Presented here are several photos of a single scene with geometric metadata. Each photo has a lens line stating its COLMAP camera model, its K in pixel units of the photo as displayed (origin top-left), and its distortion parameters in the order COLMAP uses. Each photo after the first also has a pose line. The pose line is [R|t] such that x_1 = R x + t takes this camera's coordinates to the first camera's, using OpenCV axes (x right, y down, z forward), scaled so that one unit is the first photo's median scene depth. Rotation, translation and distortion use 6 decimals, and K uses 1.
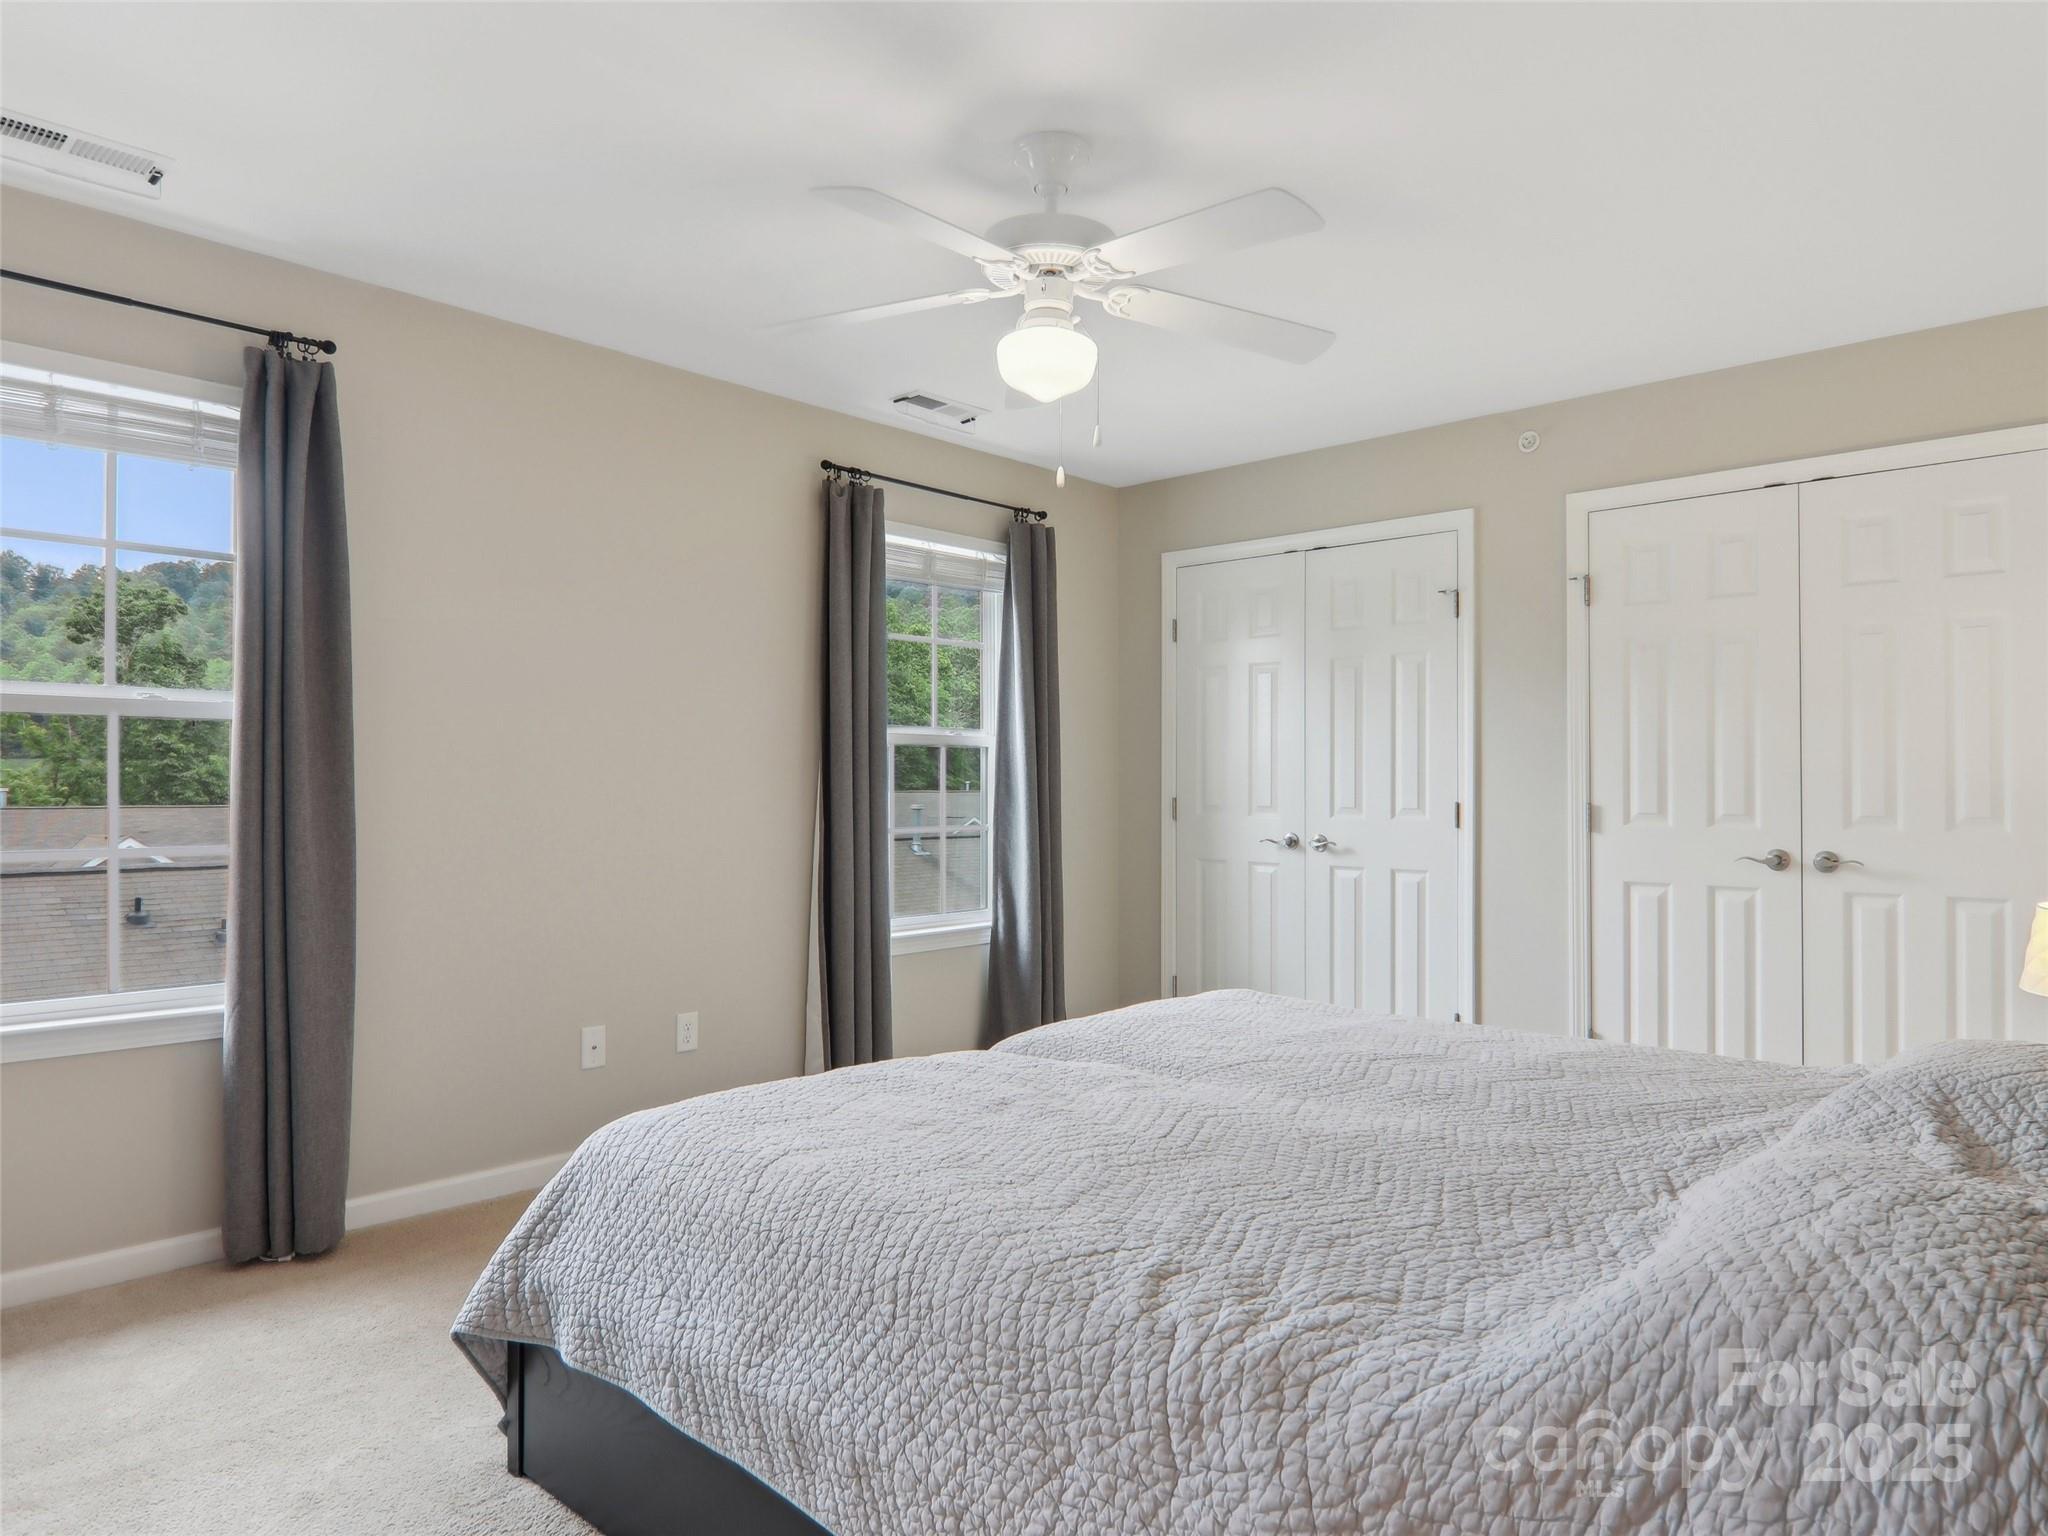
lens RADIAL K [[1287.8, 0, 1024.0], [0, 1287.8, 768.0], [0, 0, 1]] dist [0.004945, -0.001434]
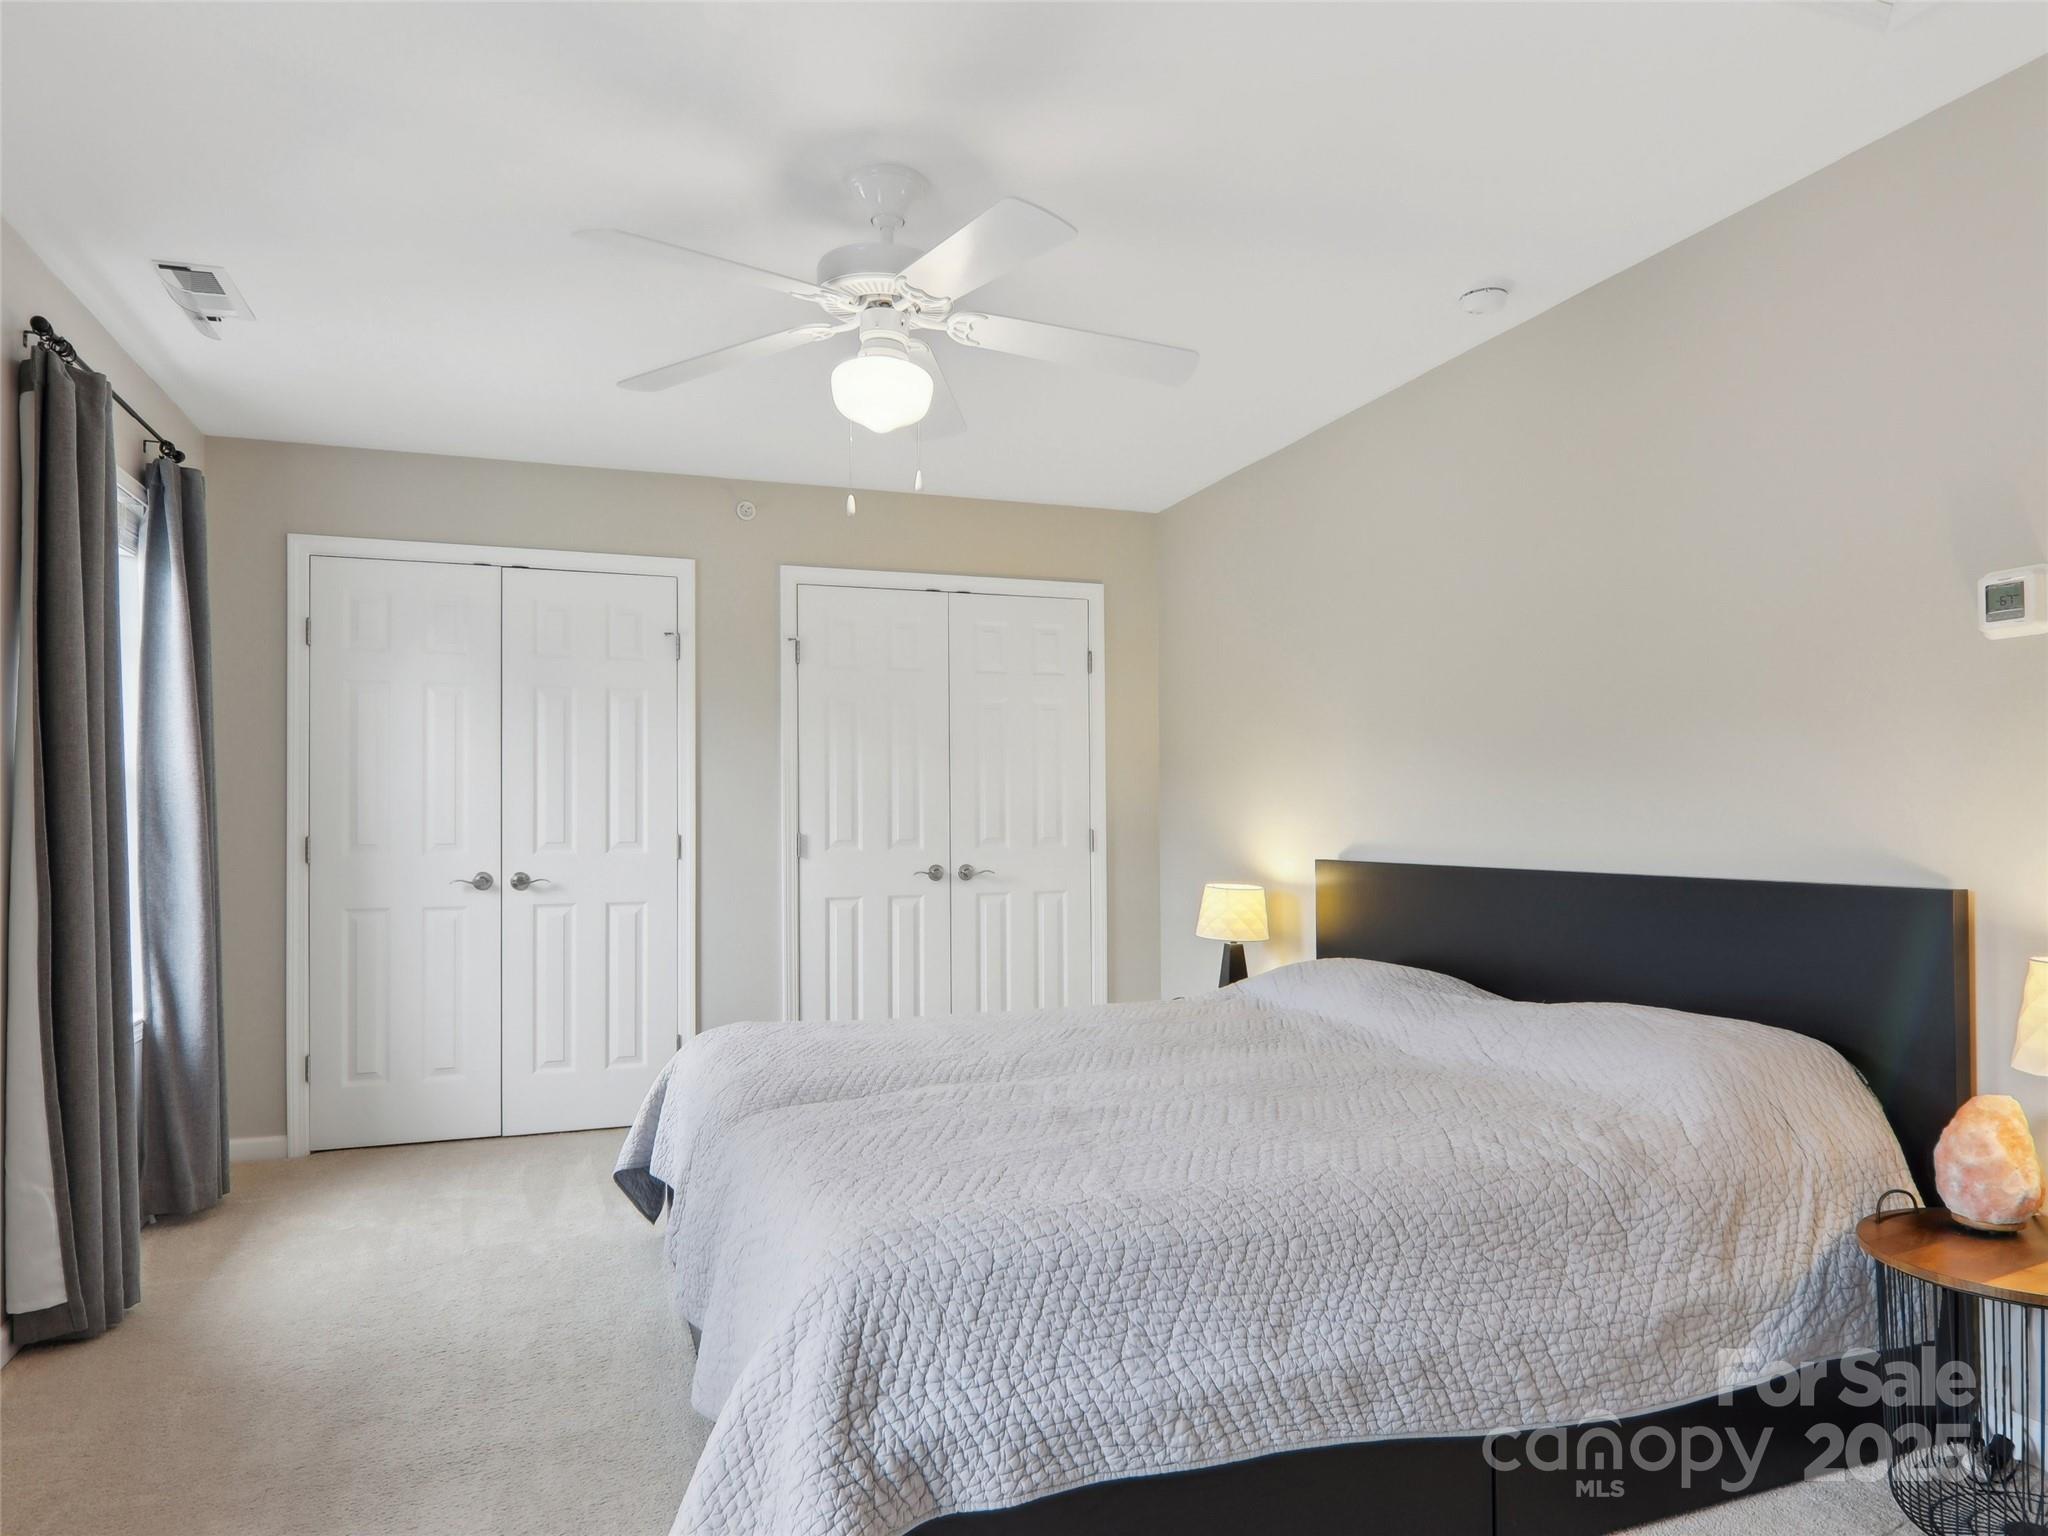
lens RADIAL K [[1301.3, 0, 1021.6], [0, 1301.3, 794.9], [0, 0, 1]] dist [-0.000386, -0.000622]
pose [[0.452014, 0.010600, 0.891948, -0.589376], [-0.005581, 0.999943, -0.009055, 0.002669], [-0.891994, -0.000885, 0.452047, 0.321963]]
